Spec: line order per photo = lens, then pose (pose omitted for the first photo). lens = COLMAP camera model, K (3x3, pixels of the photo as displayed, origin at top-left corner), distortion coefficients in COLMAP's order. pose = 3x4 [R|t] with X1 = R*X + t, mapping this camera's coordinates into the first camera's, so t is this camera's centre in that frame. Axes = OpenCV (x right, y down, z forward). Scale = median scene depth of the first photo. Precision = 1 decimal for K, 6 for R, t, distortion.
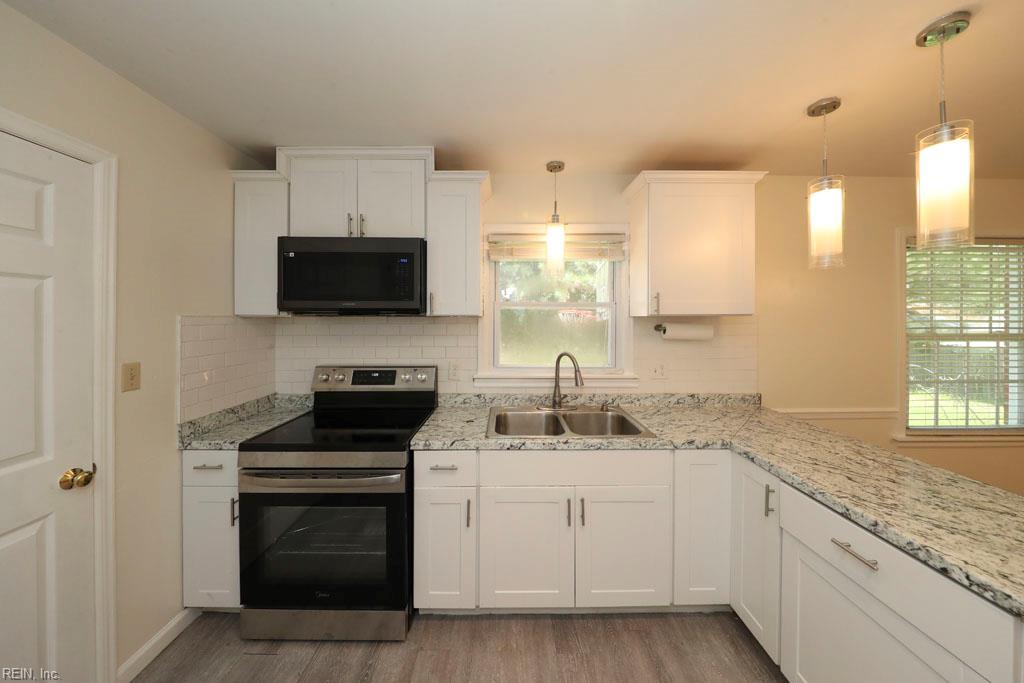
lens RADIAL K [[332.2, 0, 511.0], [0, 332.2, 316.9], [0, 0, 1]] dist [0.000255, 0.000008]
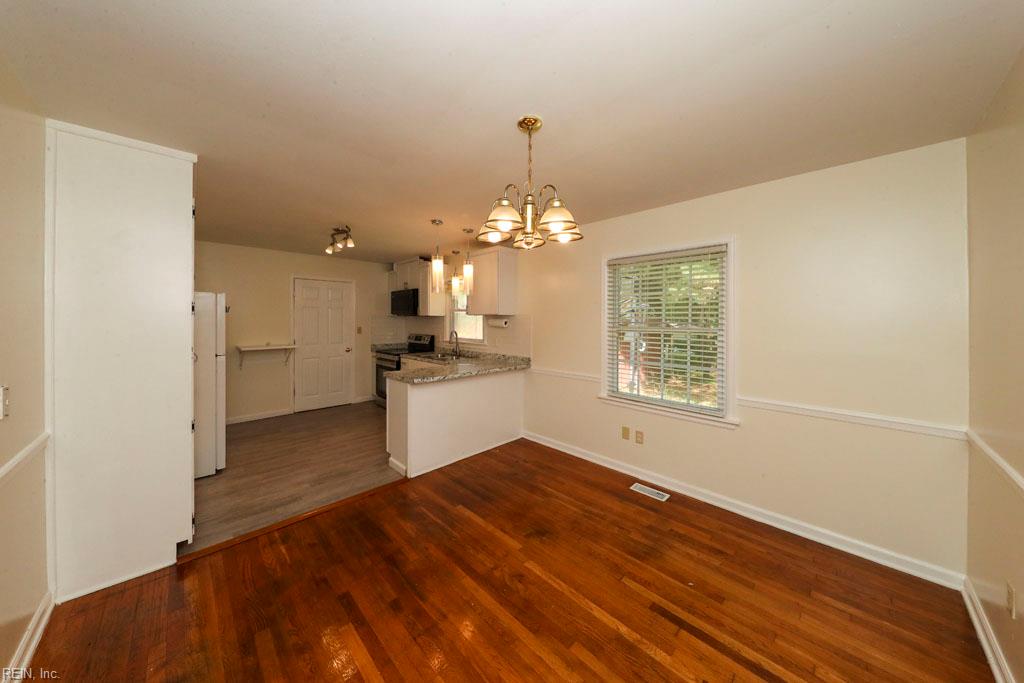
lens RADIAL K [[332.2, 0, 511.0], [0, 332.2, 316.9], [0, 0, 1]] dist [0.000255, 0.000008]
pose [[0.693017, -0.003396, -0.720913, 2.239809], [-0.002284, 0.999974, -0.006906, 0.024831], [0.720918, 0.006432, 0.692991, -0.372088]]
